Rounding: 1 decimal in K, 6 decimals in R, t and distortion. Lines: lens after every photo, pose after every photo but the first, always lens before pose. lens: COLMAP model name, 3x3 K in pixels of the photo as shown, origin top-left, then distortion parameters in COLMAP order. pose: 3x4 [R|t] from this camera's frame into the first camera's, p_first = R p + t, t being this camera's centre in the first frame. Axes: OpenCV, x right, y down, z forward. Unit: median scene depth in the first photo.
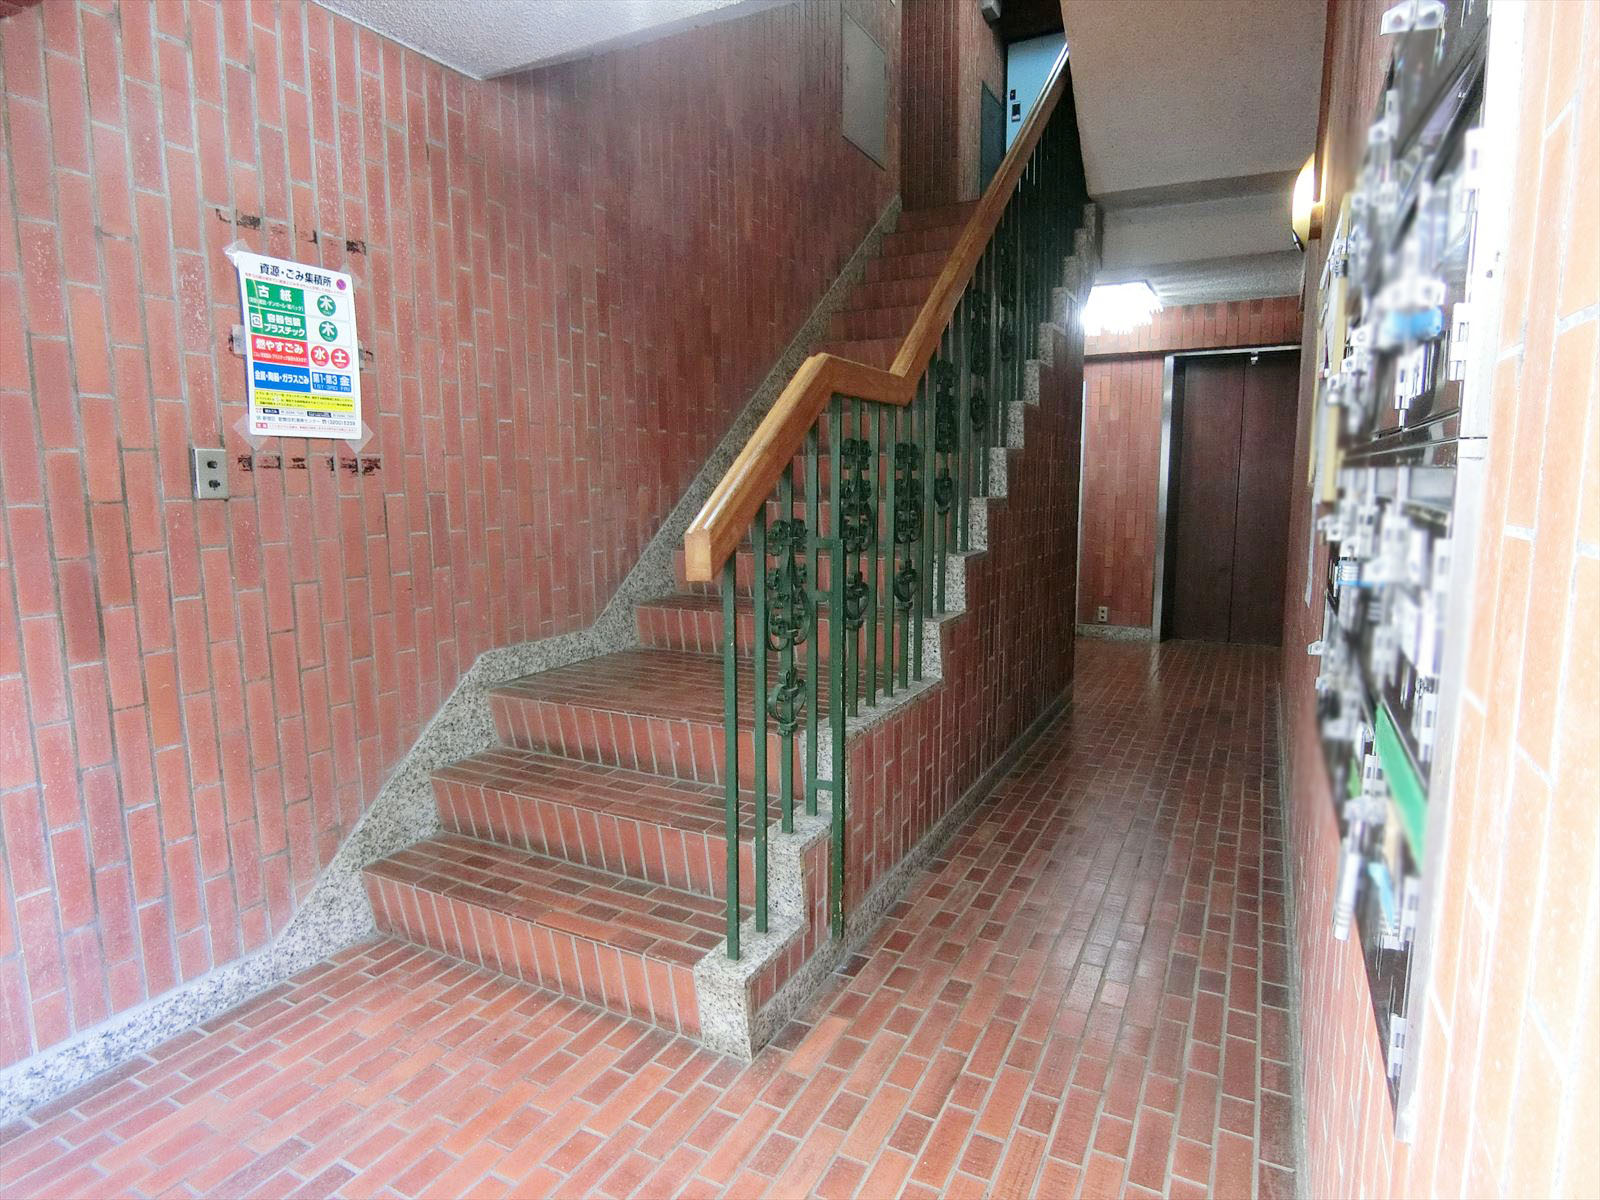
lens RADIAL K [[897.9, 0, 799.8], [0, 897.9, 597.6], [0, 0, 1]] dist [0.000093, 0.000003]
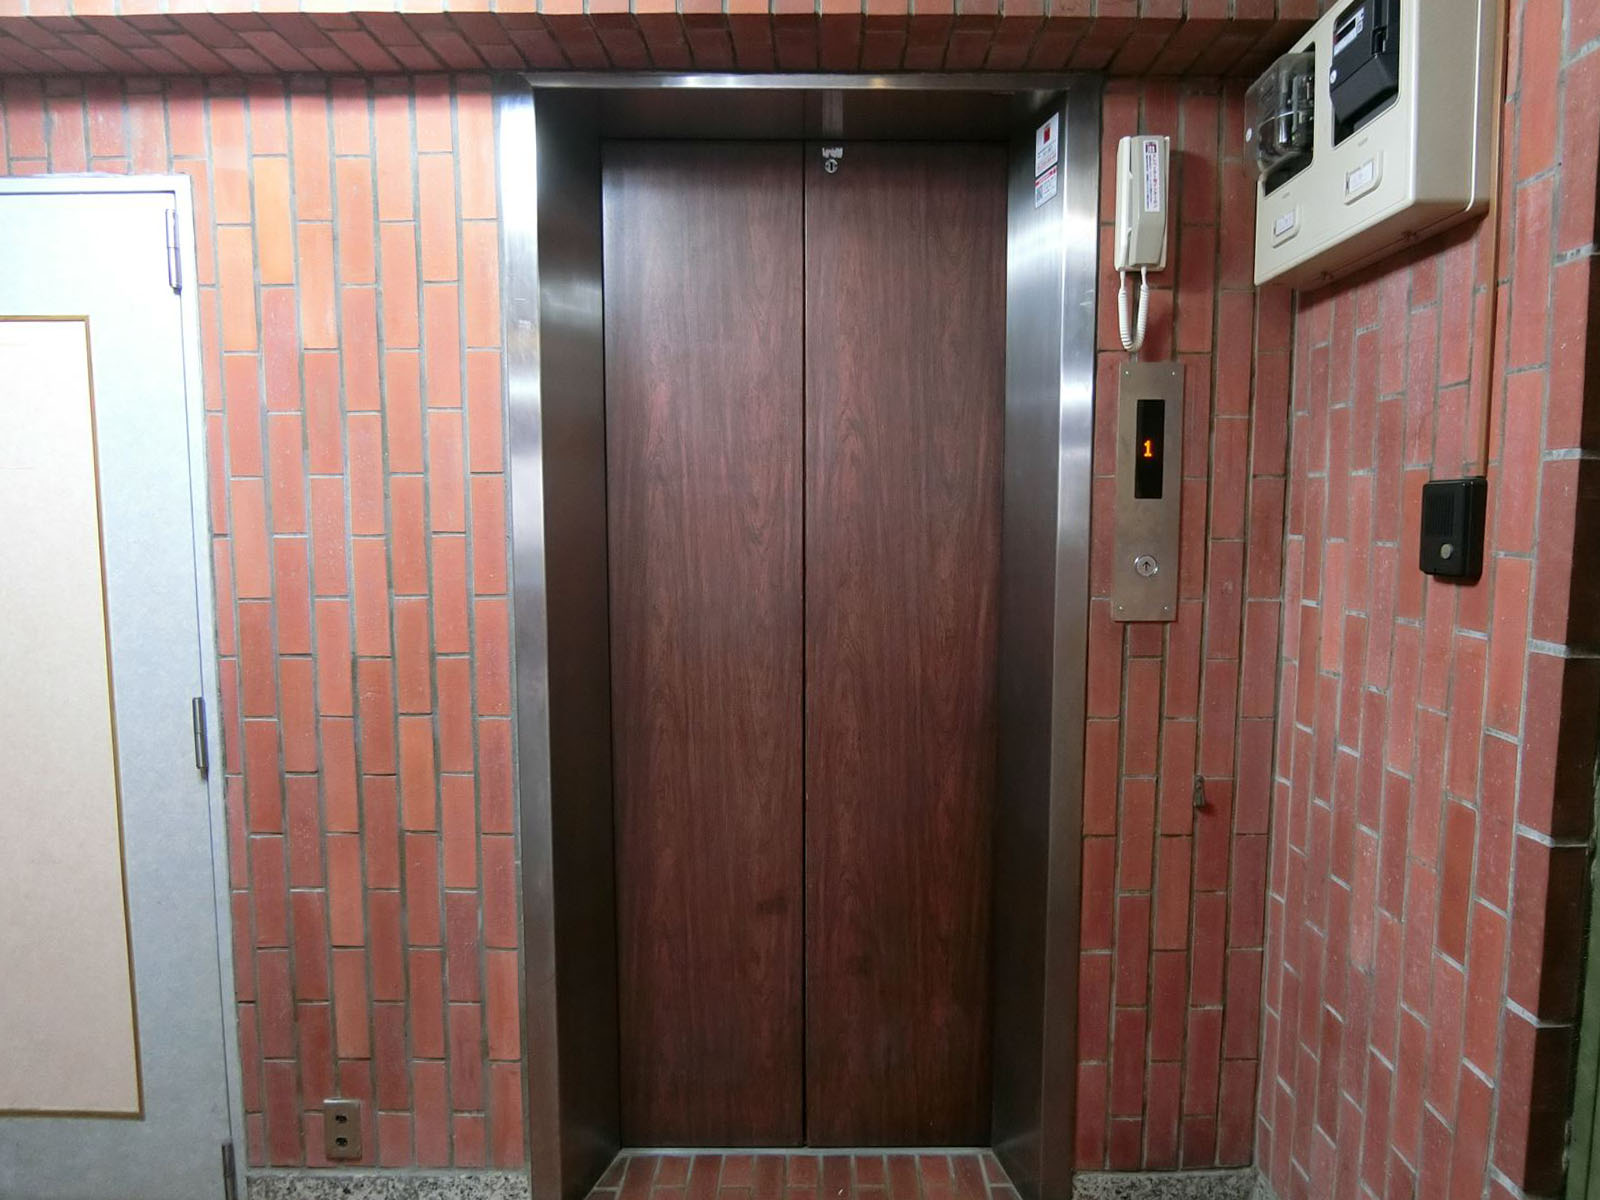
lens RADIAL K [[897.9, 0, 801.0], [0, 897.9, 598.5], [0, 0, 1]] dist [0.000093, 0.000003]
pose [[0.897188, -0.038280, 0.439986, 0.355650], [0.059101, 0.997683, -0.033713, -0.114771], [-0.437676, 0.056250, 0.897372, 0.730720]]
